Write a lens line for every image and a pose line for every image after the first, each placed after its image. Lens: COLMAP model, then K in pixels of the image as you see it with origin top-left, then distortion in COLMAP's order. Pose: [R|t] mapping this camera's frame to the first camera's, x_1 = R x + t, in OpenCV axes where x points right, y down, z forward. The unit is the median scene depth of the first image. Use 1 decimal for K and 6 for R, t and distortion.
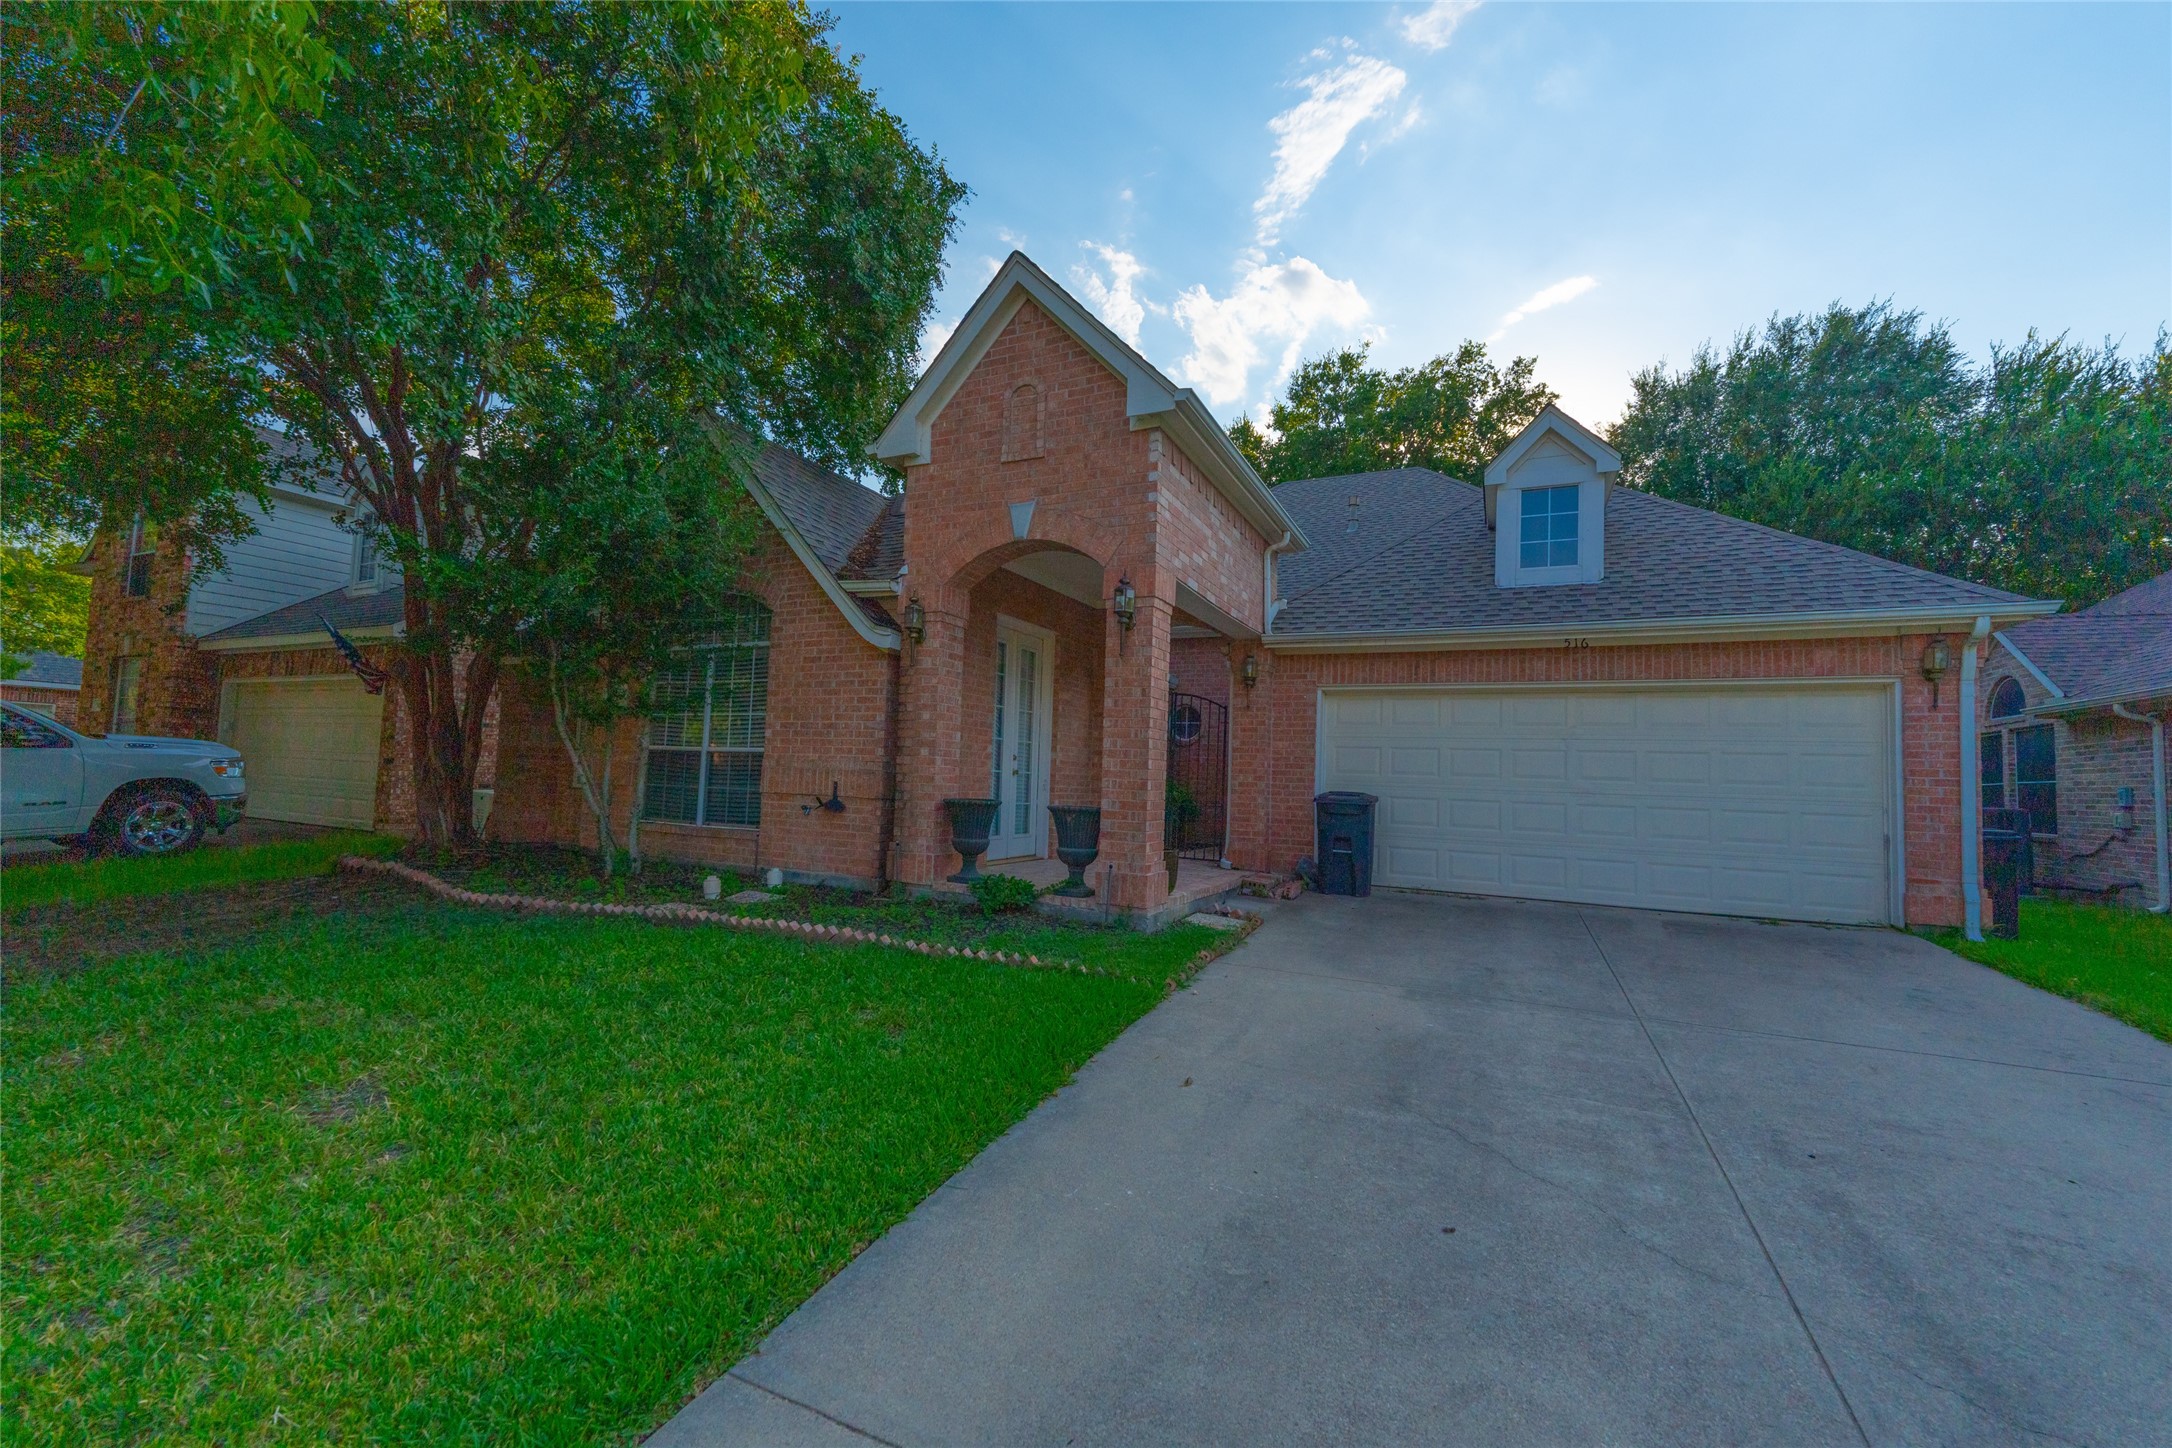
lens RADIAL K [[869.4, 0, 1085.8], [0, 869.4, 723.1], [0, 0, 1]] dist [-0.006132, 0.000397]
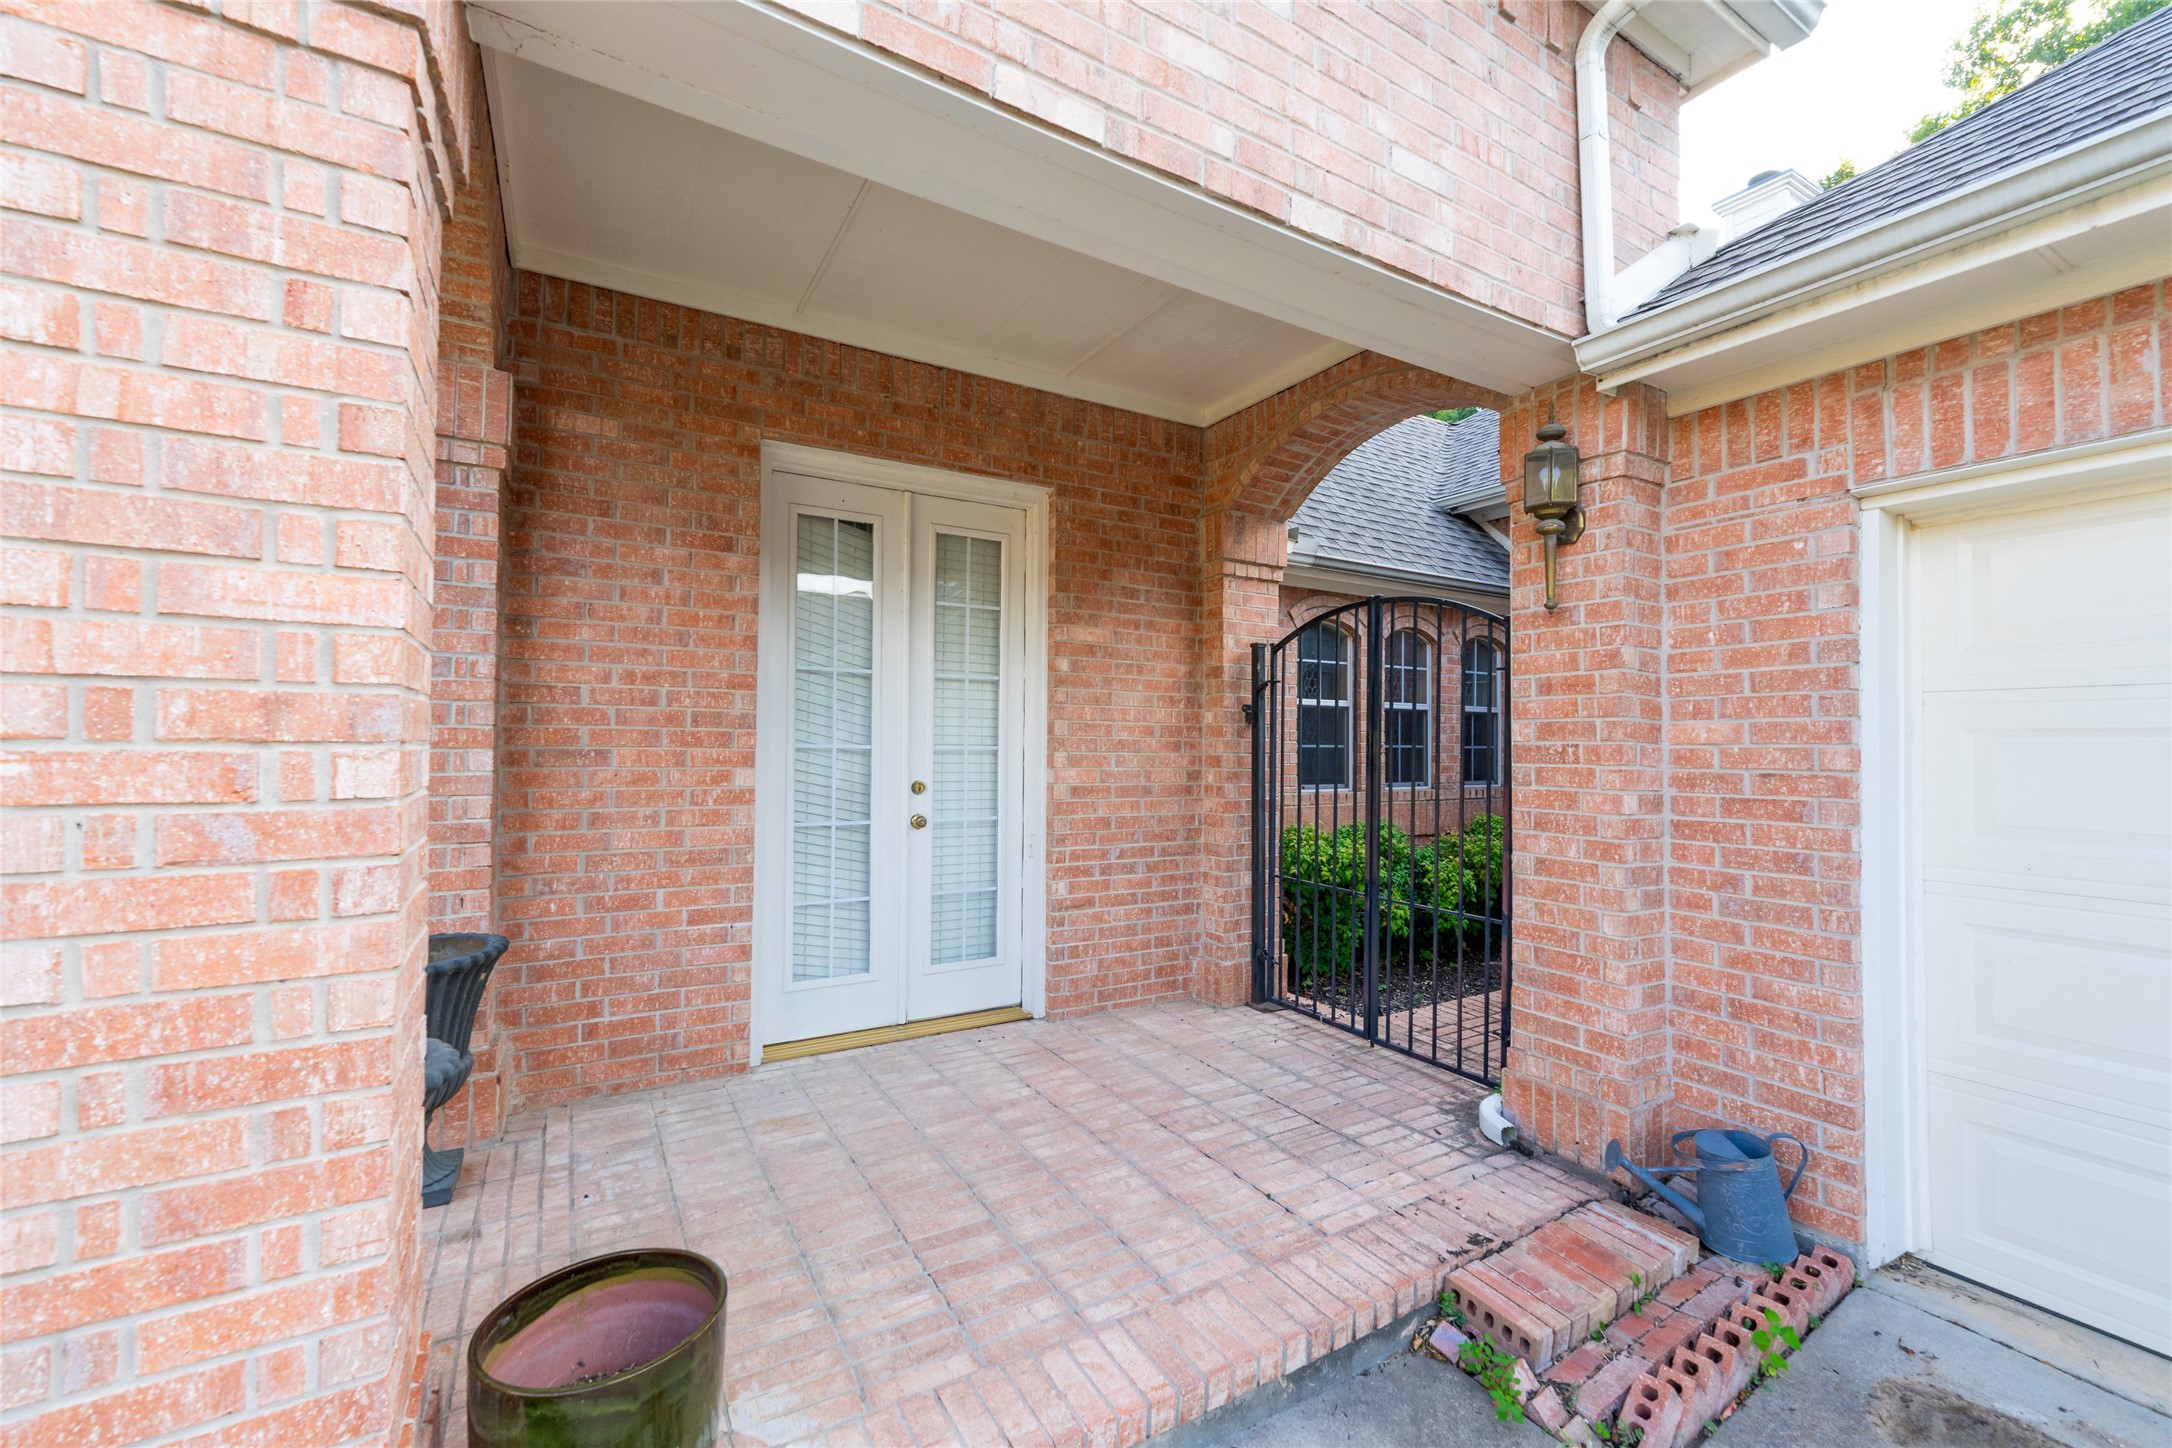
lens RADIAL K [[869.4, 0, 1088.8], [0, 869.4, 724.8], [0, 0, 1]] dist [-0.006132, 0.000397]
pose [[0.826587, -0.041460, -0.561279, 0.219893], [0.059311, 0.998147, 0.013617, 0.007462], [0.559674, -0.044545, 0.827514, 0.662689]]
